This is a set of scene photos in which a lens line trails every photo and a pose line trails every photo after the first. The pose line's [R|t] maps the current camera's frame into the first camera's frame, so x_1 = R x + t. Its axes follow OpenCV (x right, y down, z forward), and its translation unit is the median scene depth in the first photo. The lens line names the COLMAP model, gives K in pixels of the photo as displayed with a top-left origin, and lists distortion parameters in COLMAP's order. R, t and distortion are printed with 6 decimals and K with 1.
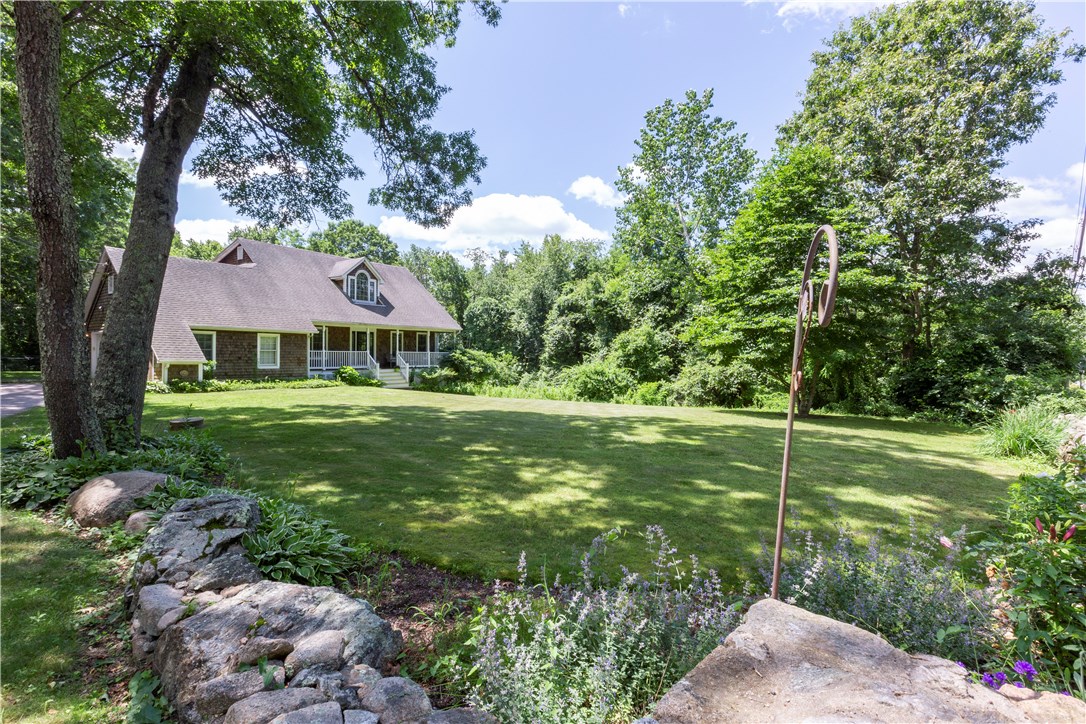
lens RADIAL K [[521.5, 0, 543.3], [0, 521.5, 356.7], [0, 0, 1]] dist [0.003541, 0.000438]
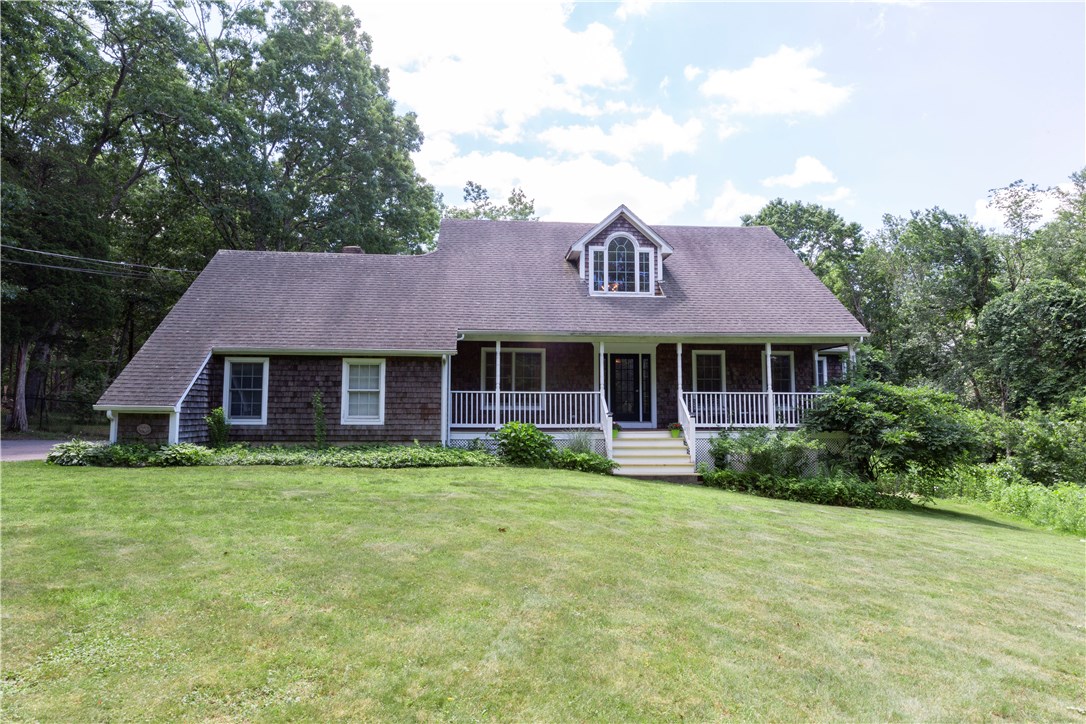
lens RADIAL K [[637.9, 0, 540.4], [0, 637.9, 358.1], [0, 0, 1]] dist [-0.002143, -0.000770]
pose [[0.634021, -0.077577, -0.769415, 0.066900], [0.001731, 0.995095, -0.098905, 0.015640], [0.773314, 0.061376, 0.631046, 0.576677]]
